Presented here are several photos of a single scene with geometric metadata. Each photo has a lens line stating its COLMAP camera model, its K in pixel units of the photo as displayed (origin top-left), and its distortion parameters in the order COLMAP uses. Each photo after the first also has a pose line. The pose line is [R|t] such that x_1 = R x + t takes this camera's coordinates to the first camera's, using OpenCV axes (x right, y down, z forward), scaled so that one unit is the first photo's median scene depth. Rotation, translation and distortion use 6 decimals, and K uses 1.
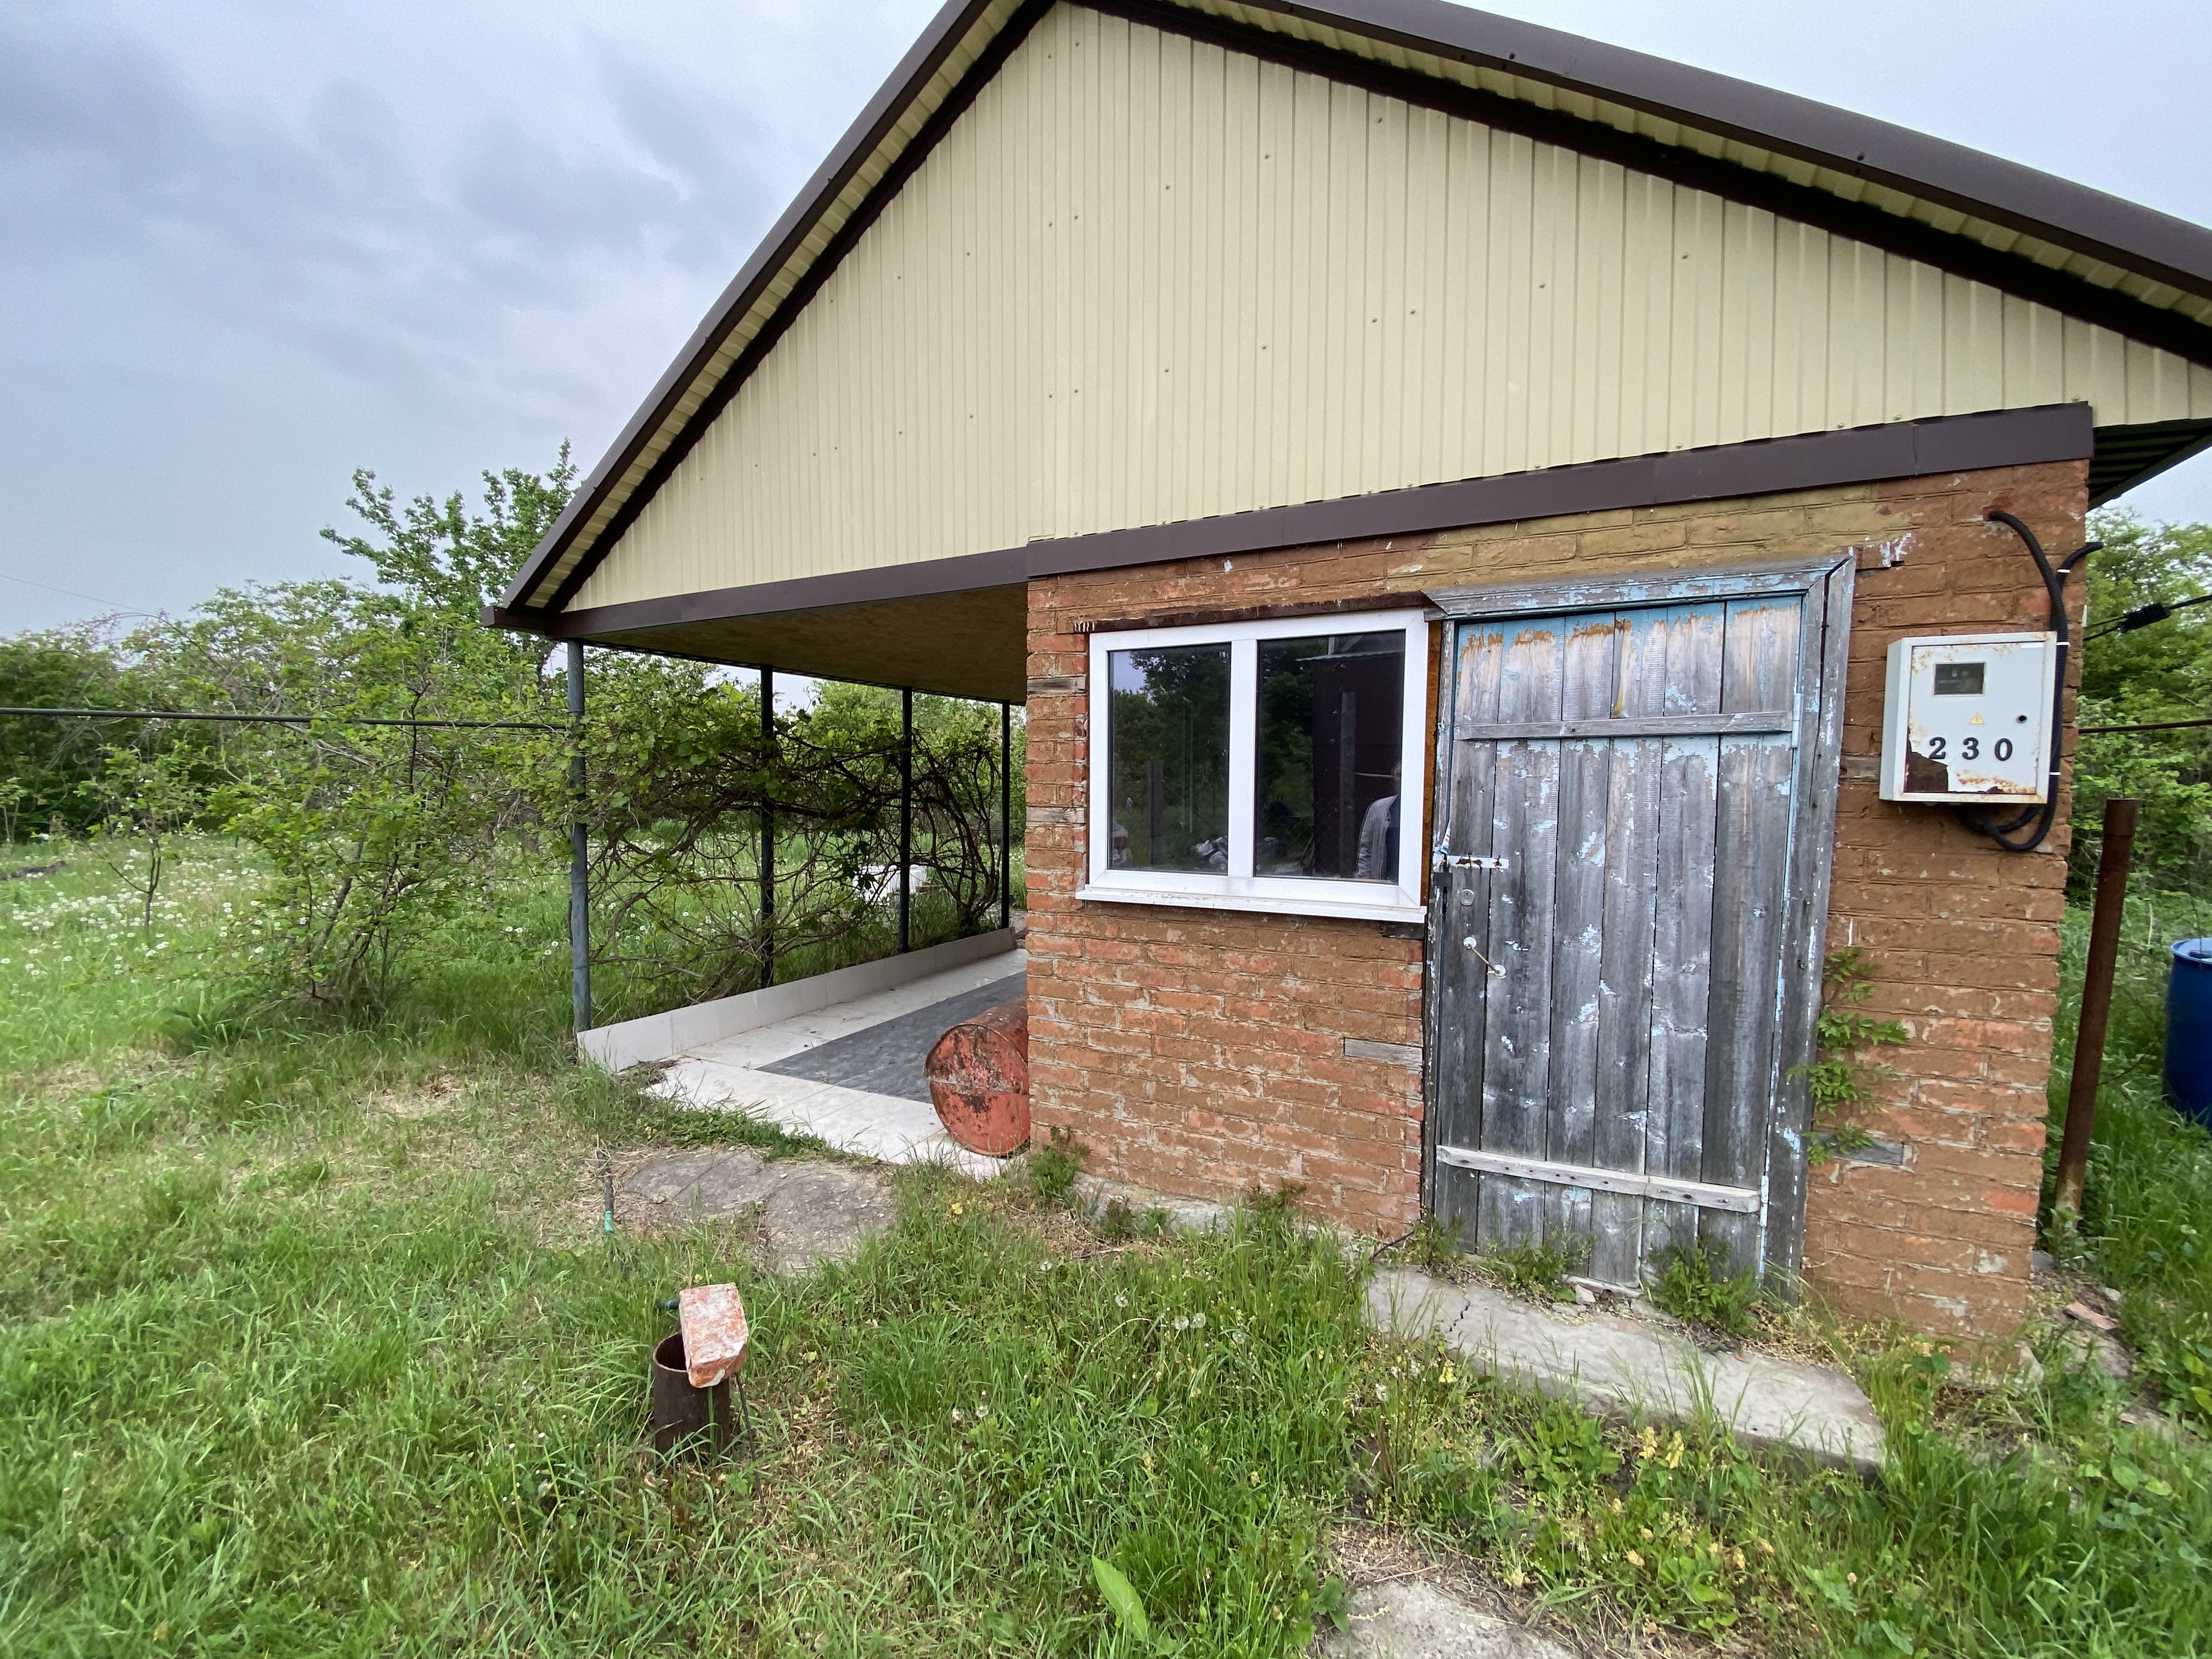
lens RADIAL K [[894.2, 0, 1141.9], [0, 894.2, 844.2], [0, 0, 1]] dist [-0.014454, -0.005360]
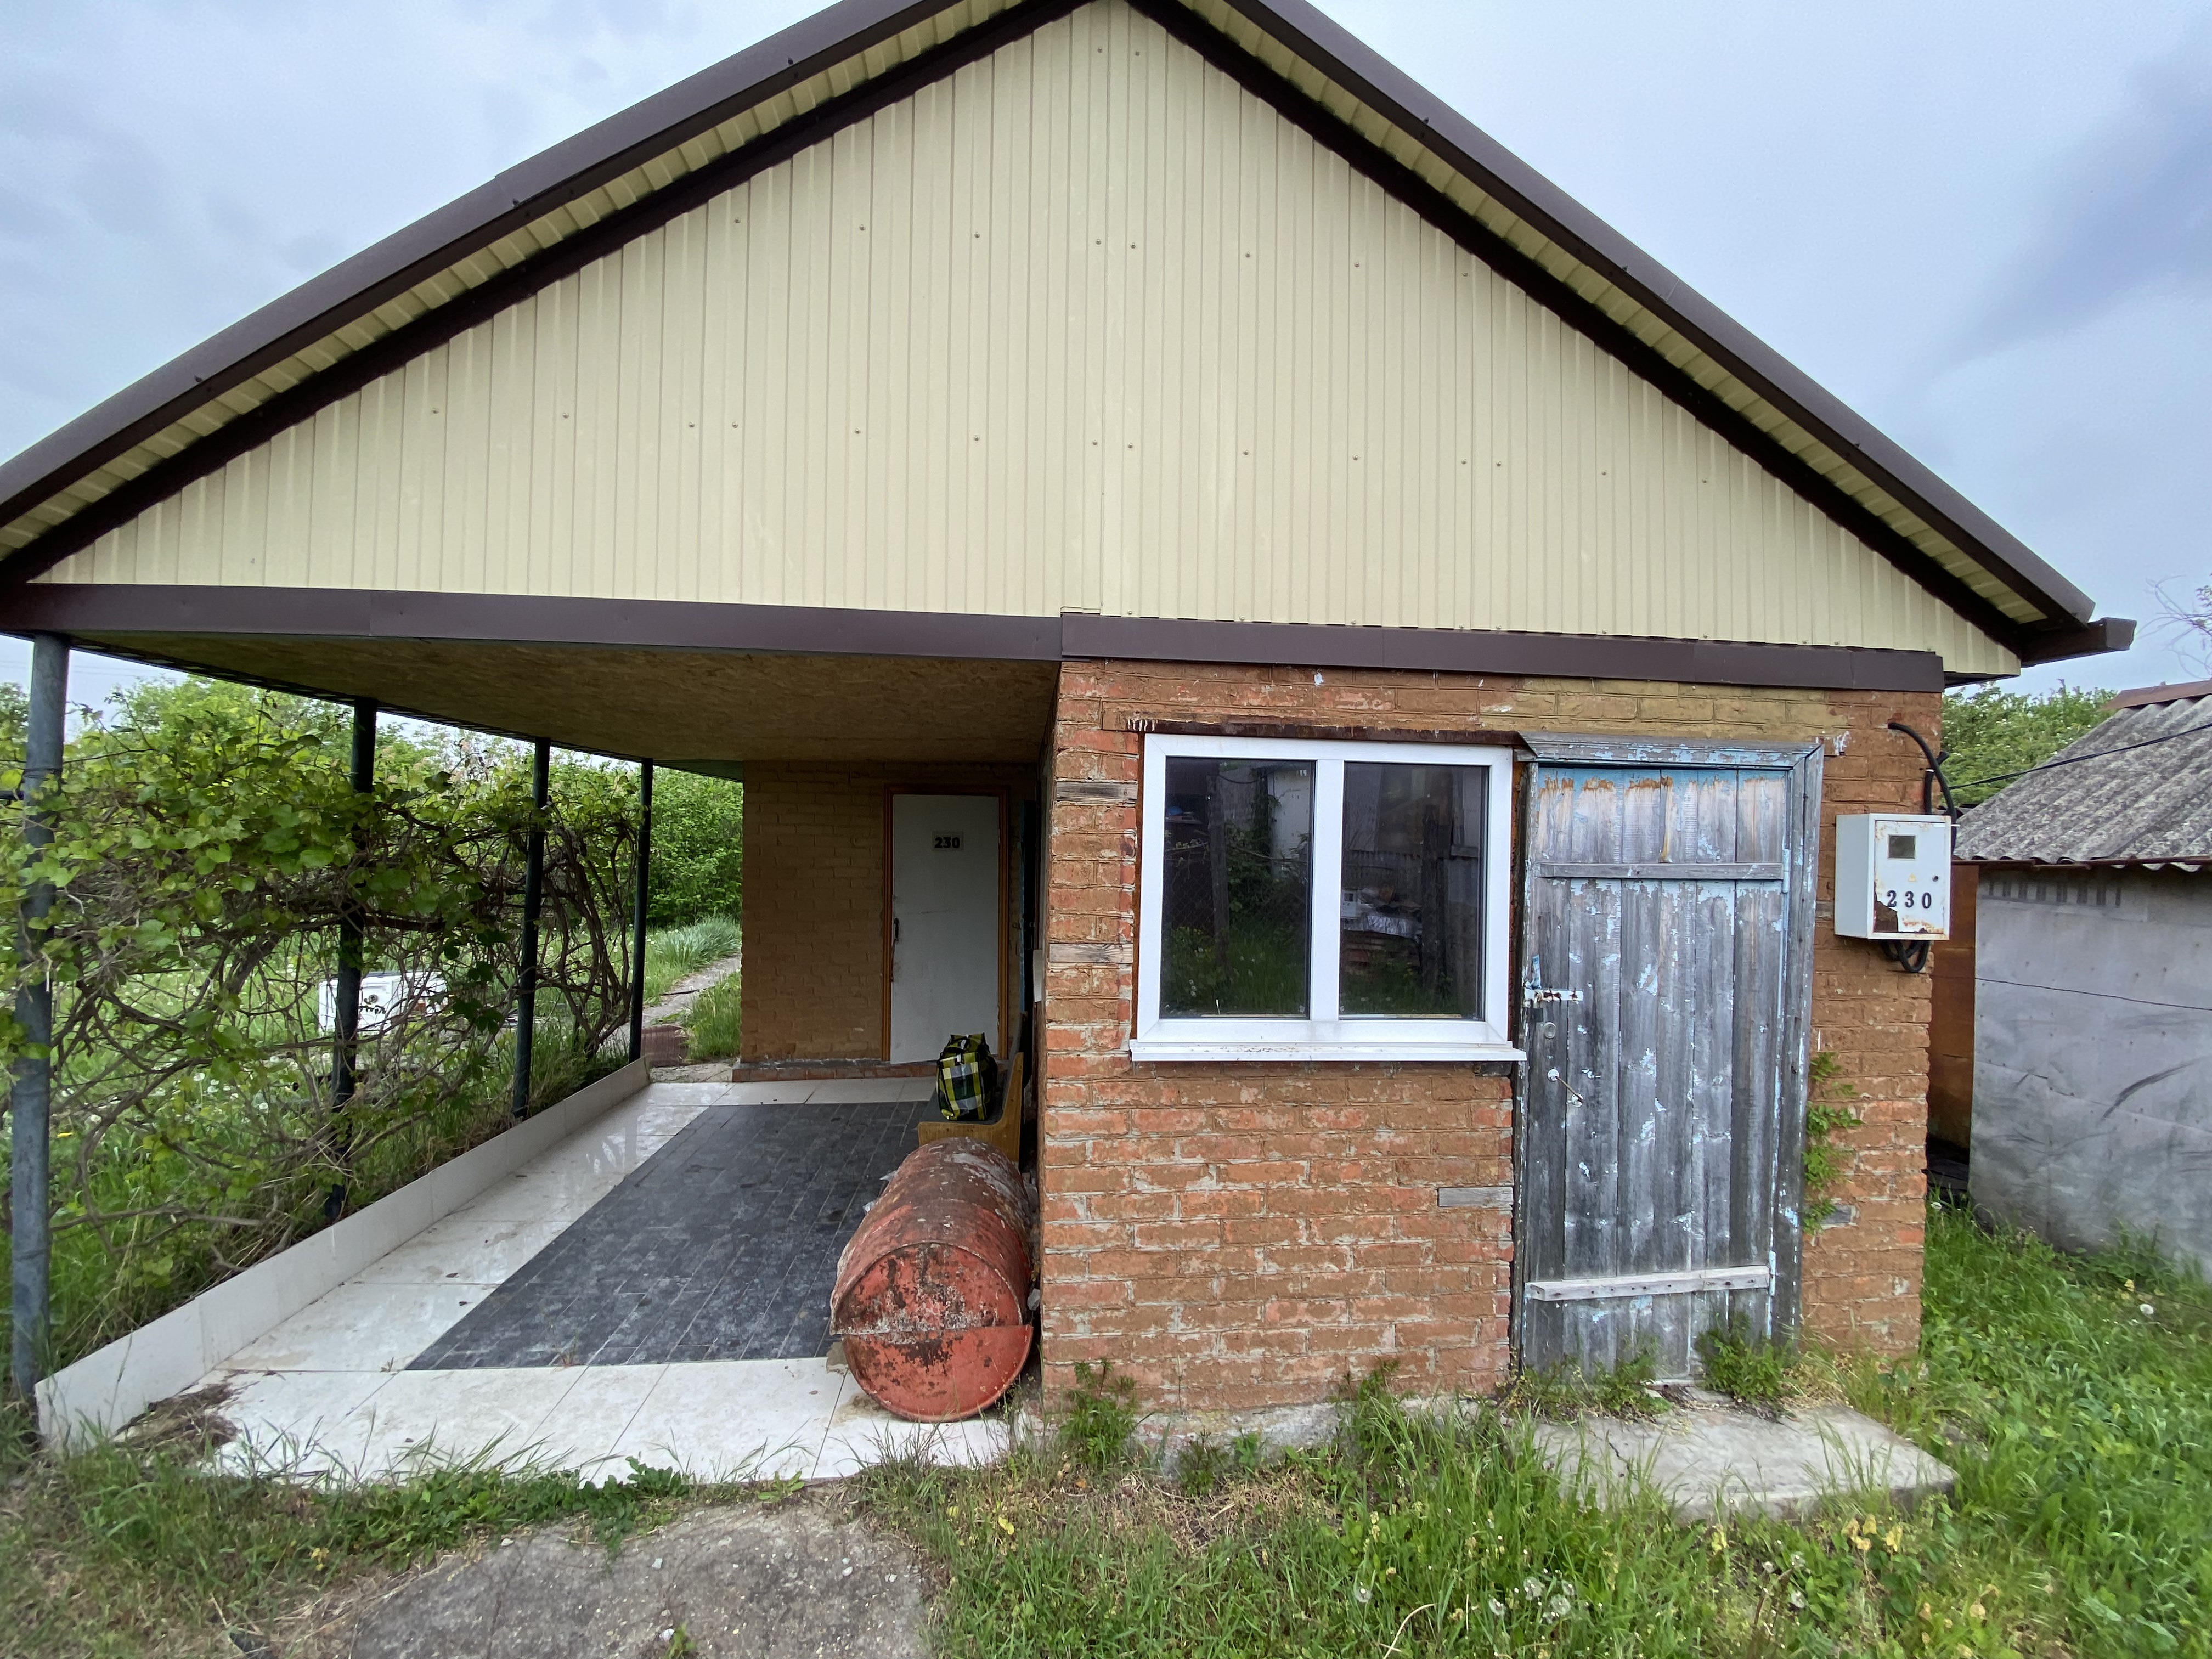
lens RADIAL K [[894.2, 0, 1128.9], [0, 894.2, 836.2], [0, 0, 1]] dist [-0.014454, -0.005360]
pose [[0.848433, 0.024124, 0.528753, -0.546034], [0.016706, 0.997243, -0.072306, -0.089382], [-0.529039, 0.070180, 0.845691, 0.343733]]
